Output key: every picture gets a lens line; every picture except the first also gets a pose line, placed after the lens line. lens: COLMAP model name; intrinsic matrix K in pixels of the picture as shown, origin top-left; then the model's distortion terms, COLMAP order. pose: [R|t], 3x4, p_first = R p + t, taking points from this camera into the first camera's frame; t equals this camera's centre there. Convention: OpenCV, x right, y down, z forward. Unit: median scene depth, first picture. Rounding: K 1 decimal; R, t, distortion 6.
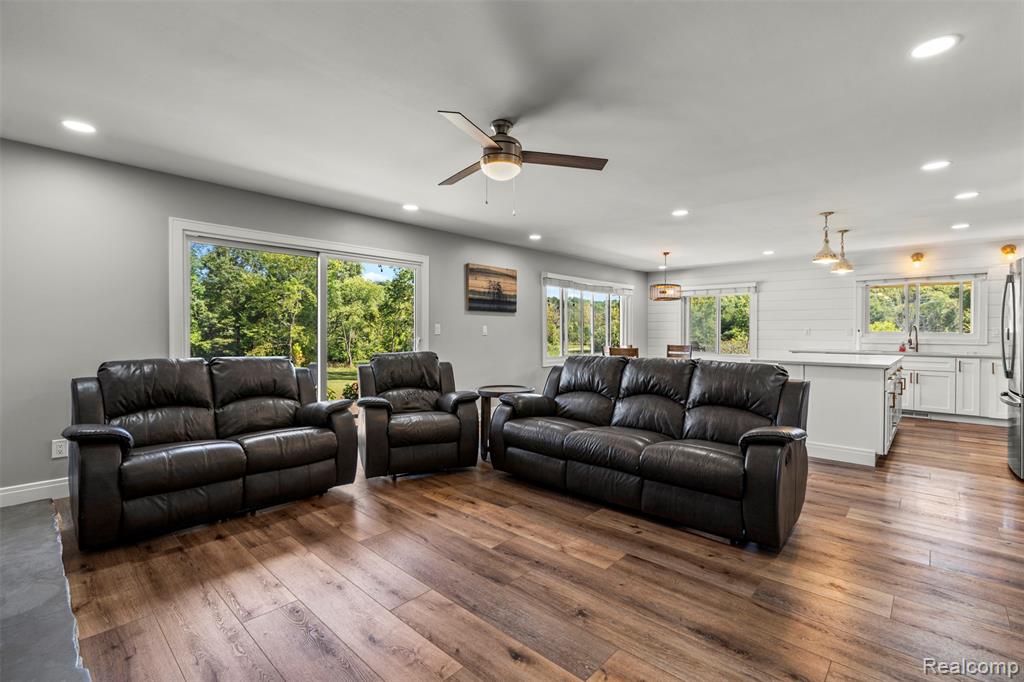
lens RADIAL K [[463.5, 0, 510.3], [0, 463.5, 336.8], [0, 0, 1]] dist [-0.008540, 0.002851]
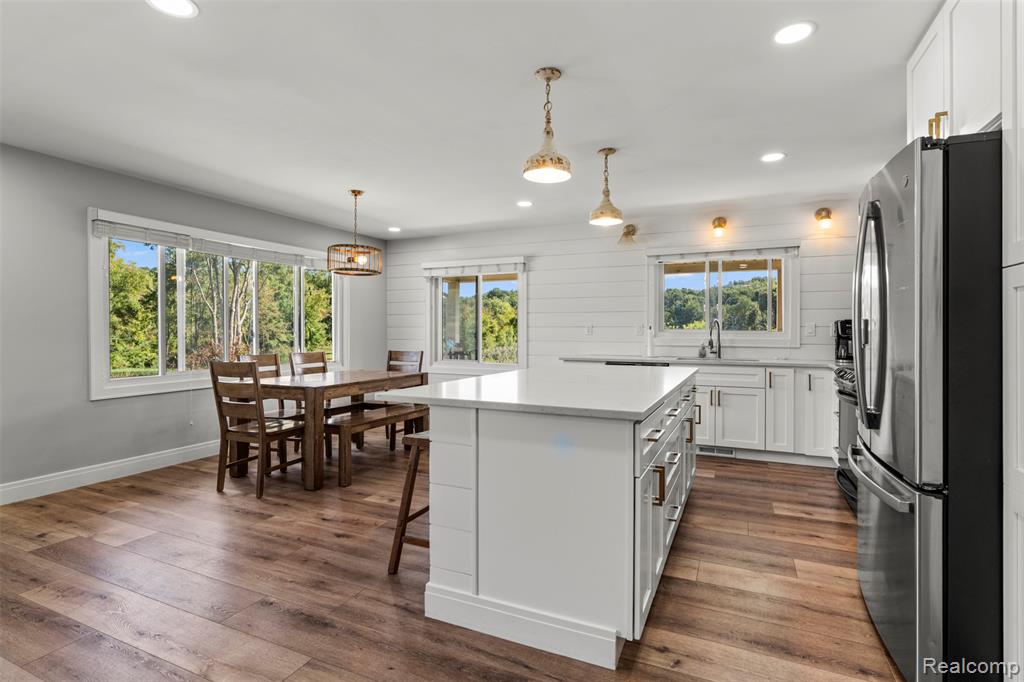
lens RADIAL K [[488.6, 0, 515.7], [0, 488.6, 334.9], [0, 0, 1]] dist [-0.008289, 0.003128]
pose [[0.951995, -0.002826, 0.306101, 0.117994], [0.003670, 0.999991, -0.002184, -0.000564], [-0.306093, 0.003203, 0.951996, 0.127565]]
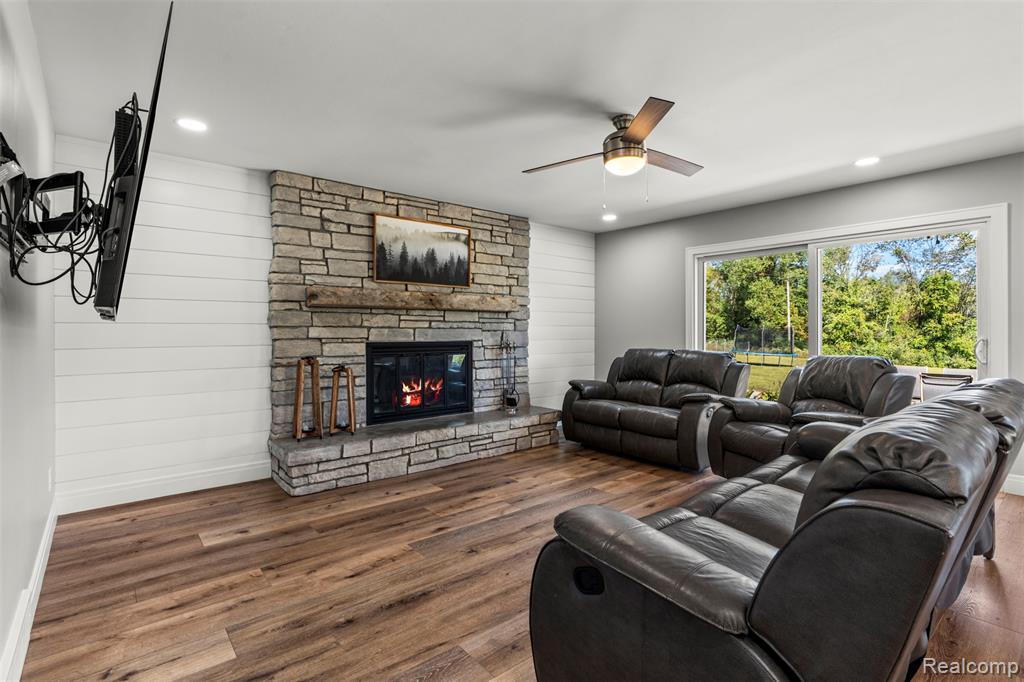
lens RADIAL K [[488.6, 0, 518.1], [0, 488.6, 326.4], [0, 0, 1]] dist [-0.008289, 0.003128]
pose [[-0.121768, -0.012520, -0.992480, 1.592229], [-0.010087, 0.999884, -0.011376, -0.001615], [0.992507, 0.008626, -0.121880, 1.388427]]
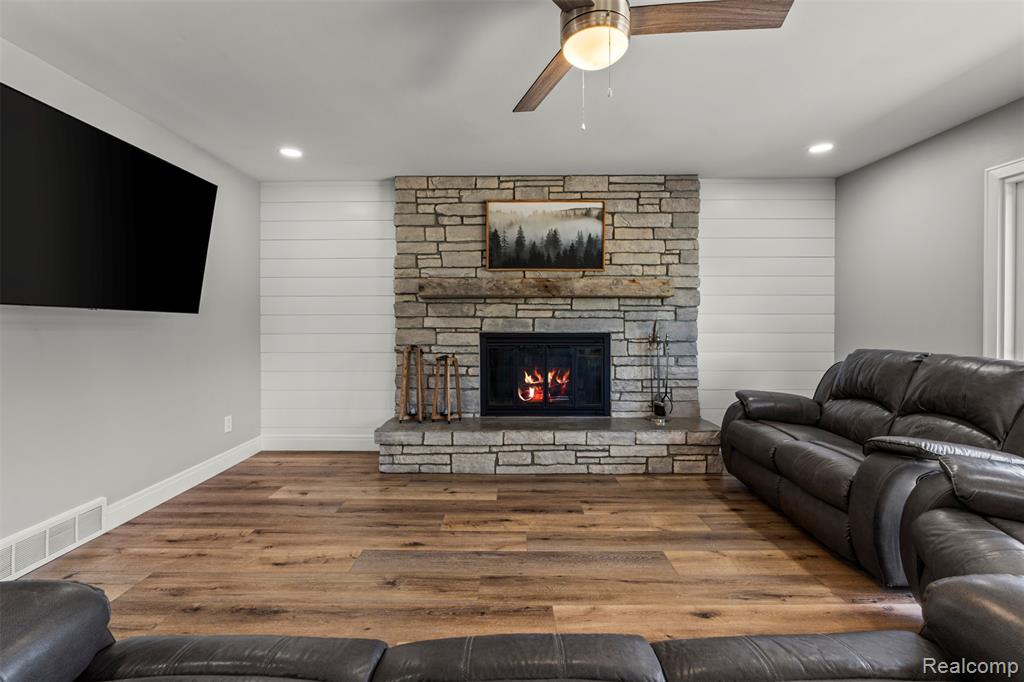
lens RADIAL K [[463.5, 0, 503.7], [0, 463.5, 322.4], [0, 0, 1]] dist [-0.008540, 0.002851]
pose [[-0.739443, -0.004304, -0.673206, 0.734224], [-0.009926, 0.999941, 0.004510, -0.002957], [0.673146, 0.010017, -0.739441, 2.107967]]
